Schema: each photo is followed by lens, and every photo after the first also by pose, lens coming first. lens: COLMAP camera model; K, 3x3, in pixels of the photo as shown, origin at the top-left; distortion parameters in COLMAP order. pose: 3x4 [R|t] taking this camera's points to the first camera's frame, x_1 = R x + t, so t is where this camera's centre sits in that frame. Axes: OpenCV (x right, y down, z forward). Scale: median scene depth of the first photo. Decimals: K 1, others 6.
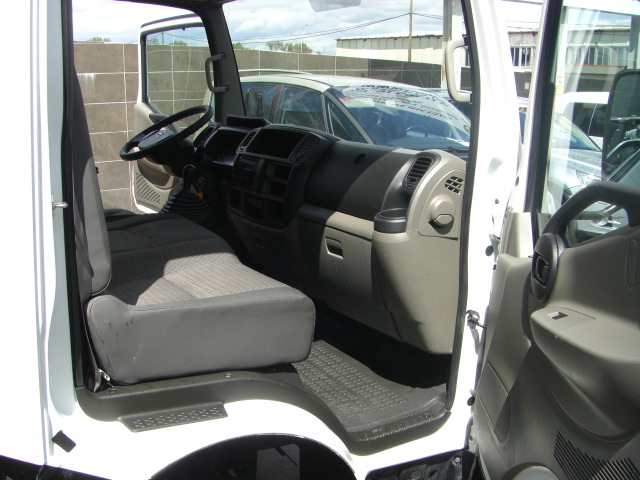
lens RADIAL K [[725.9, 0, 300.1], [0, 725.9, 283.2], [0, 0, 1]] dist [-0.176236, 0.079850]
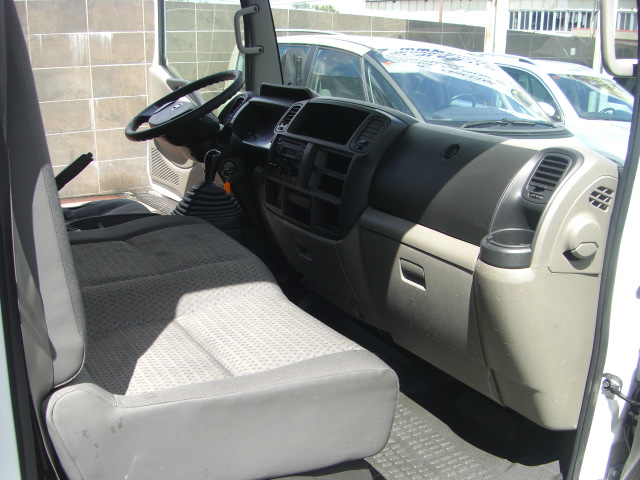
lens RADIAL K [[725.9, 0, 300.1], [0, 725.9, 283.2], [0, 0, 1]] dist [-0.176236, 0.079850]
pose [[0.999391, 0.017130, -0.030404, -0.040188], [-0.015587, 0.998615, 0.050258, -0.069236], [0.031223, -0.049754, 0.998273, 0.258664]]
